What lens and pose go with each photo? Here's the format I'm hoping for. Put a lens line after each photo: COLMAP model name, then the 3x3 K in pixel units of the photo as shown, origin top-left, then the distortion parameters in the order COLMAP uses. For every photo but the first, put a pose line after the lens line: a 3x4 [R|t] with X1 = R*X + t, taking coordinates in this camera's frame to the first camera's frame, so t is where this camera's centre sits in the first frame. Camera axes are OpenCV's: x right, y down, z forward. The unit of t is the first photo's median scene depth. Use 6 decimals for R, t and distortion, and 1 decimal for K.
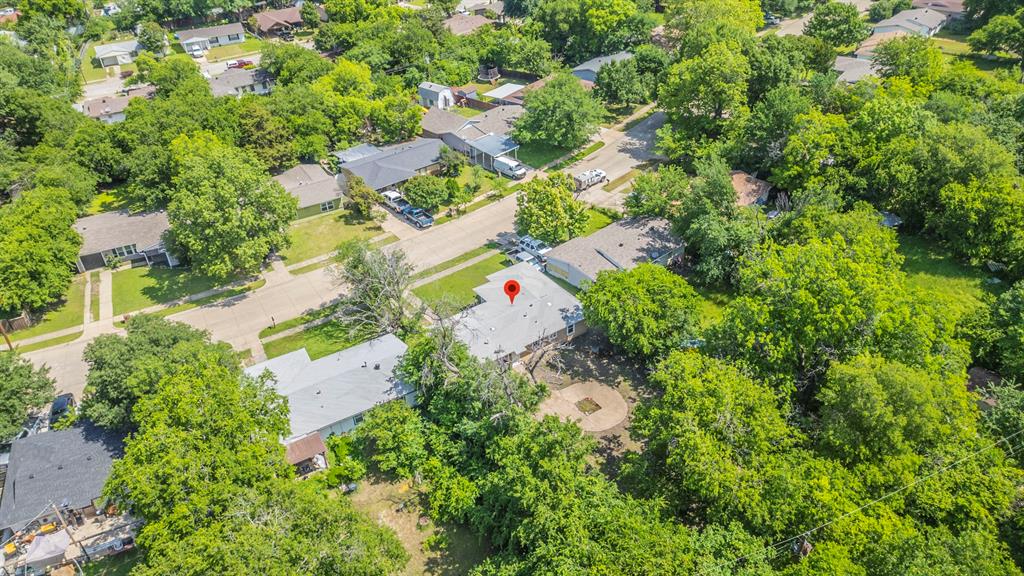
lens RADIAL K [[717.2, 0, 512.8], [0, 717.2, 288.3], [0, 0, 1]] dist [0.000163, -0.001355]
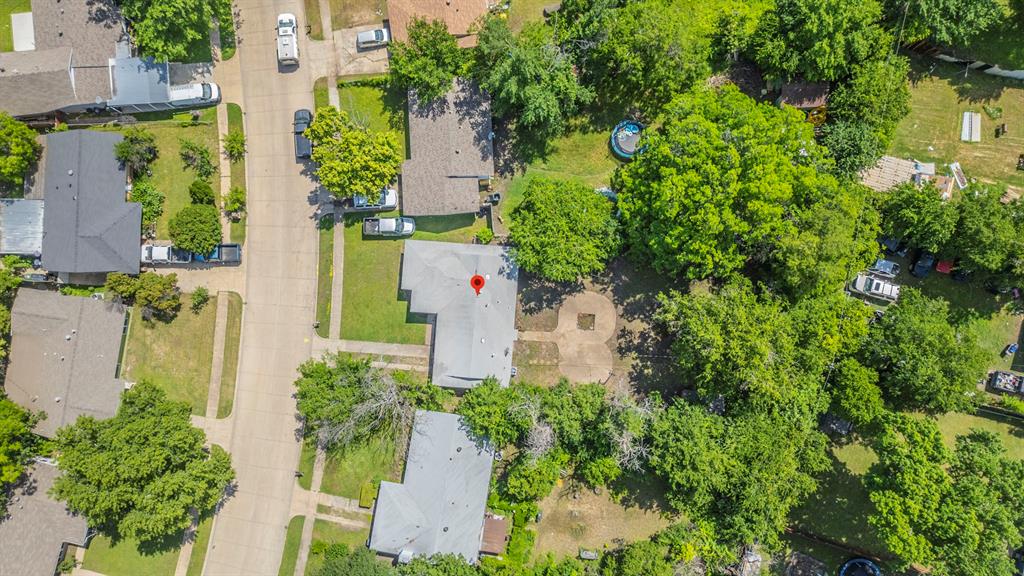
lens RADIAL K [[717.2, 0, 506.0], [0, 717.2, 284.3], [0, 0, 1]] dist [0.000163, -0.001355]
pose [[0.623668, -0.778834, 0.066745, -0.010112], [0.438223, 0.419064, 0.795202, -0.823929], [-0.647301, -0.466693, 0.602660, 0.351132]]
